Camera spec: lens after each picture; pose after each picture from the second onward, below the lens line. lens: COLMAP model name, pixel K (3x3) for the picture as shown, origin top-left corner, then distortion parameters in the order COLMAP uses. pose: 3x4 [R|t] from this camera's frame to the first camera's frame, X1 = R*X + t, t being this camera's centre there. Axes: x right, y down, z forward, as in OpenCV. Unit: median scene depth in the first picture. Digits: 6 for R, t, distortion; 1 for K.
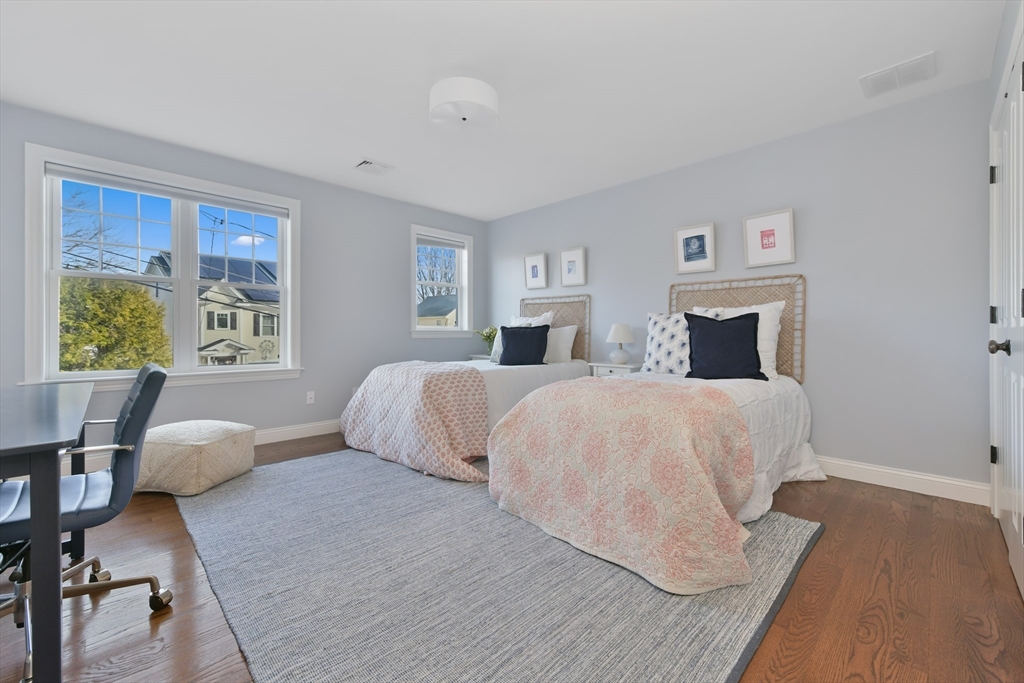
lens RADIAL K [[419.5, 0, 512.5], [0, 419.5, 333.4], [0, 0, 1]] dist [-0.000598, 0.002187]
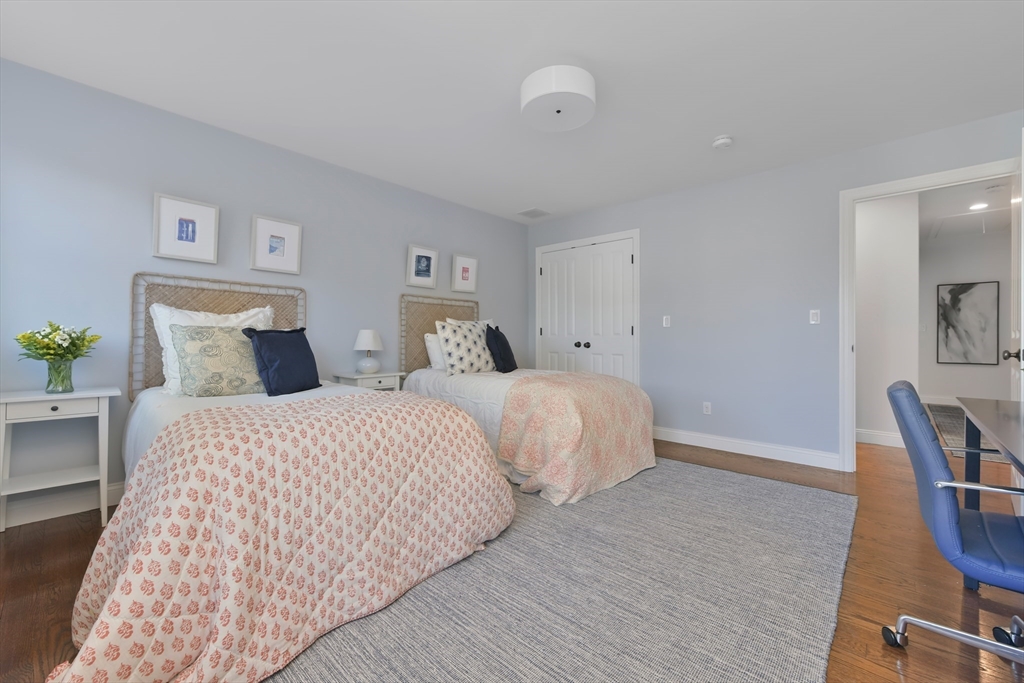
lens RADIAL K [[419.5, 0, 512.1], [0, 419.5, 340.2], [0, 0, 1]] dist [-0.000598, 0.002187]
pose [[-0.063565, -0.008733, 0.997939, -0.743319], [-0.005096, 0.999952, 0.008426, -0.009334], [-0.997965, -0.004550, -0.063606, 0.829363]]
